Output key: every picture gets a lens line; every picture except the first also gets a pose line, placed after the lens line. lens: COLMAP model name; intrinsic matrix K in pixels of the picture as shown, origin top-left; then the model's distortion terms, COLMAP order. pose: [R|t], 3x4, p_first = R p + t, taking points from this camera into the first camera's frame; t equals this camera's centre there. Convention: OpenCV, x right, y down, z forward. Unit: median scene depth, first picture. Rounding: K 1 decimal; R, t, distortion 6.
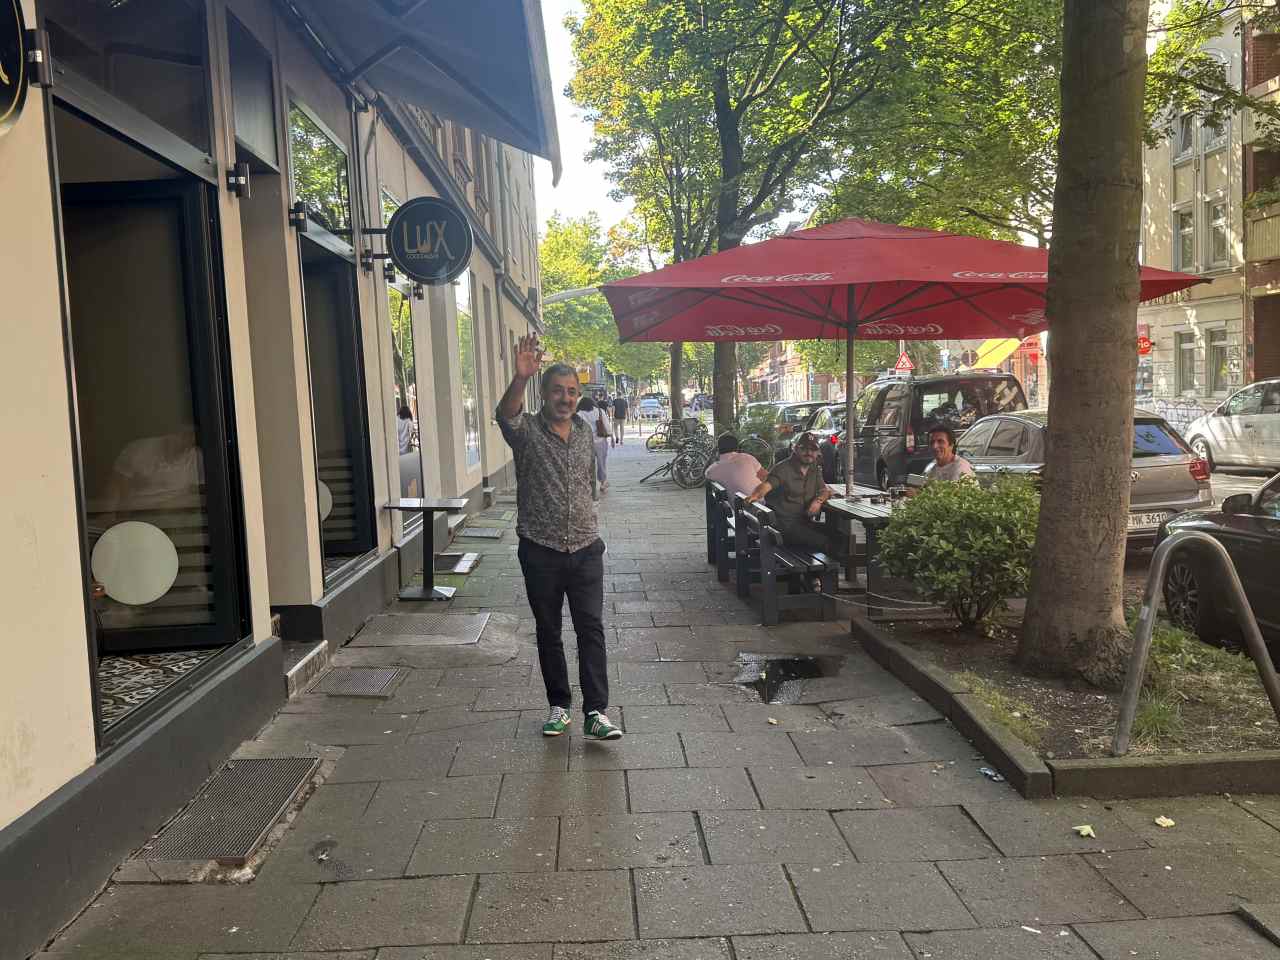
lens RADIAL K [[1161.1, 0, 640.0], [0, 1161.1, 480.0], [0, 0, 1]] dist [0.002760, 0.000271]
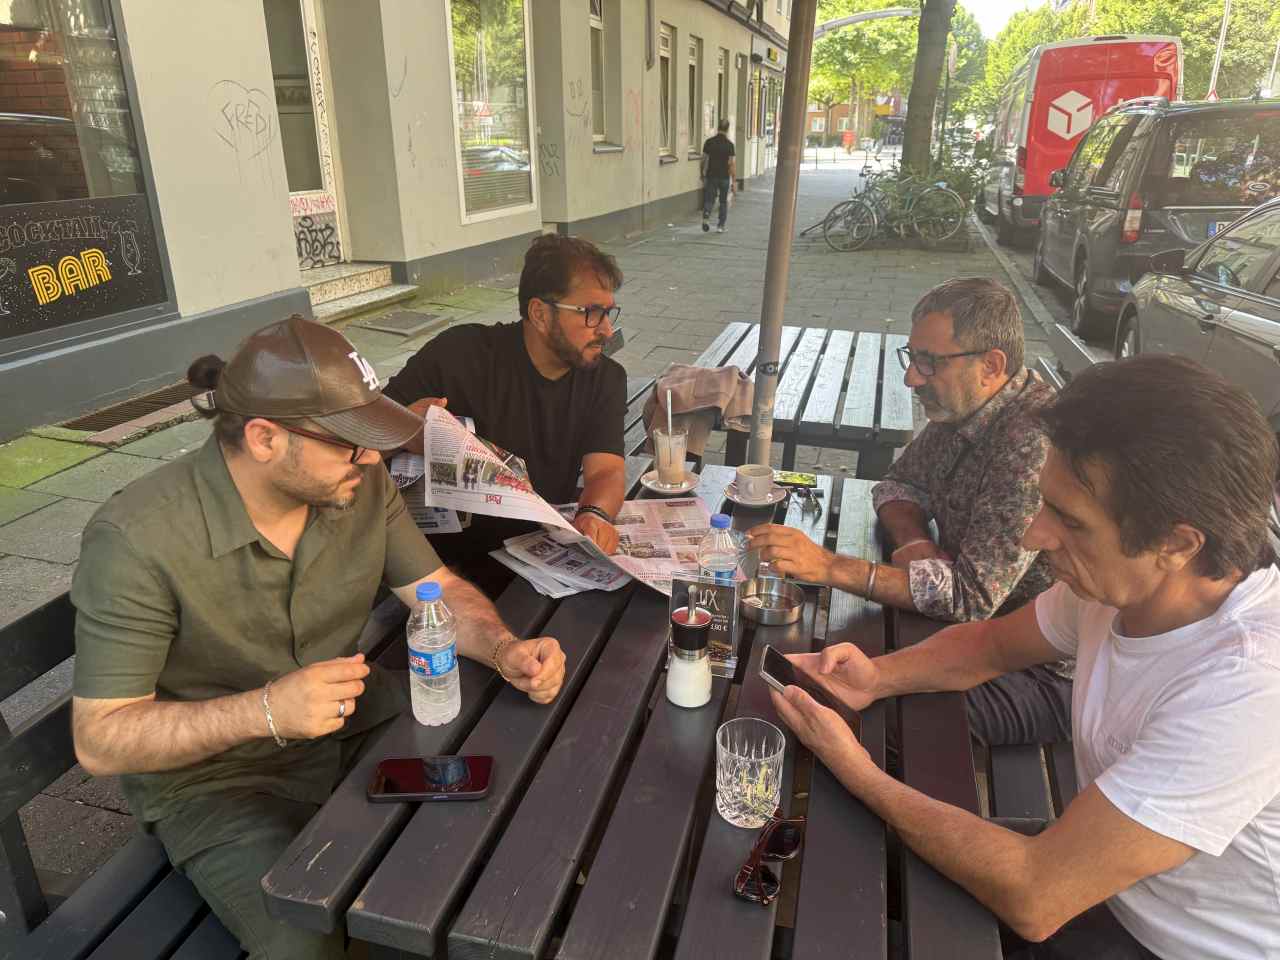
lens RADIAL K [[912.9, 0, 640.9], [0, 912.9, 484.6], [0, 0, 1]] dist [-0.003432, -0.002174]
pose [[0.952843, 0.151562, -0.262905, 0.128395], [-0.066370, 0.949454, 0.306808, -0.029283], [0.296116, -0.274891, 0.914740, 0.442571]]
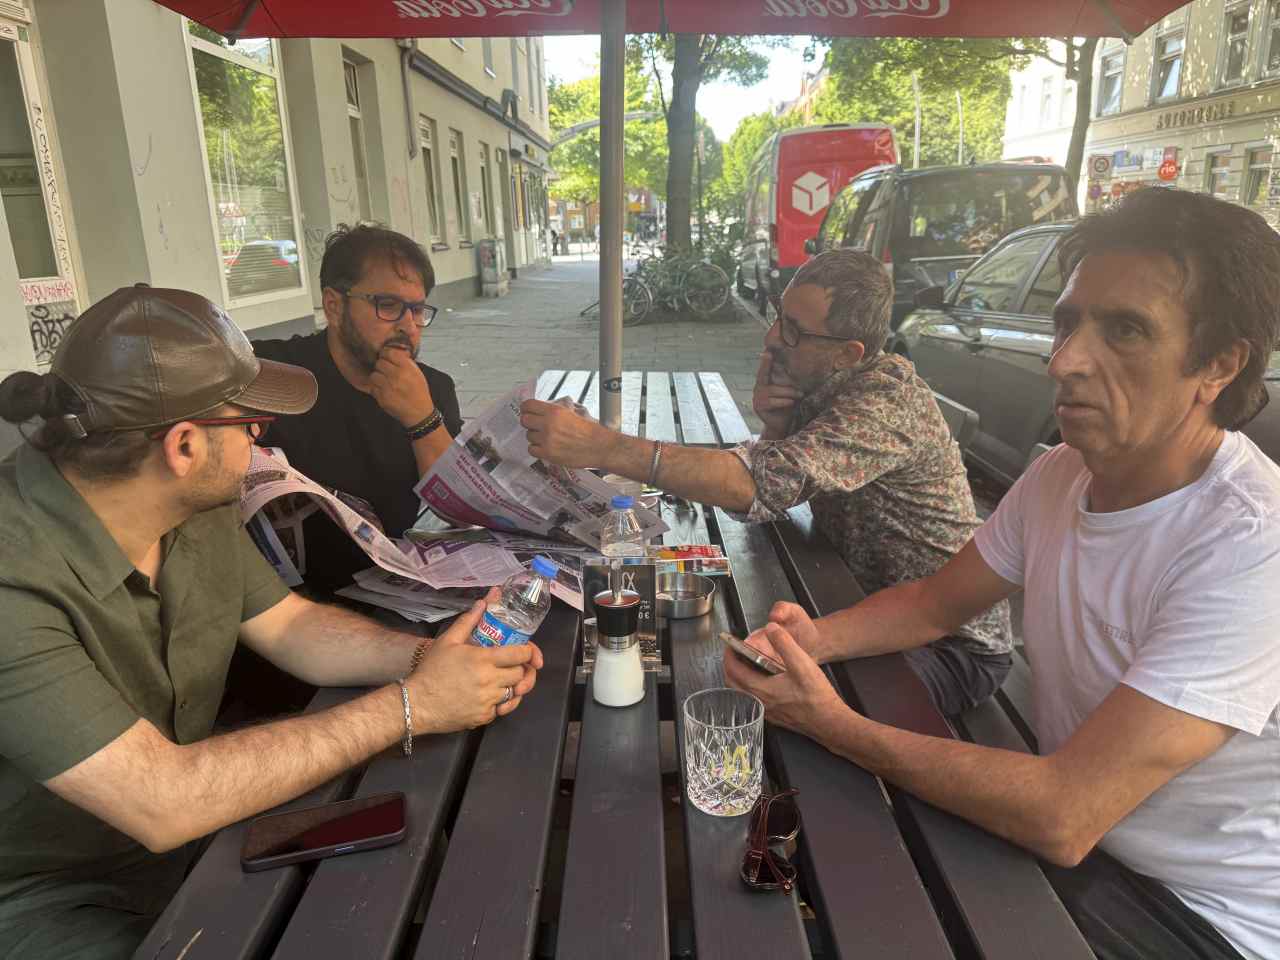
lens RADIAL K [[919.2, 0, 654.8], [0, 919.2, 479.2], [0, 0, 1]] dist [-0.006255, -0.010089]
pose [[0.998786, 0.029982, -0.039077, 0.119499], [-0.021680, 0.980002, 0.197801, -0.017595], [0.044226, -0.196714, 0.979463, 0.447408]]
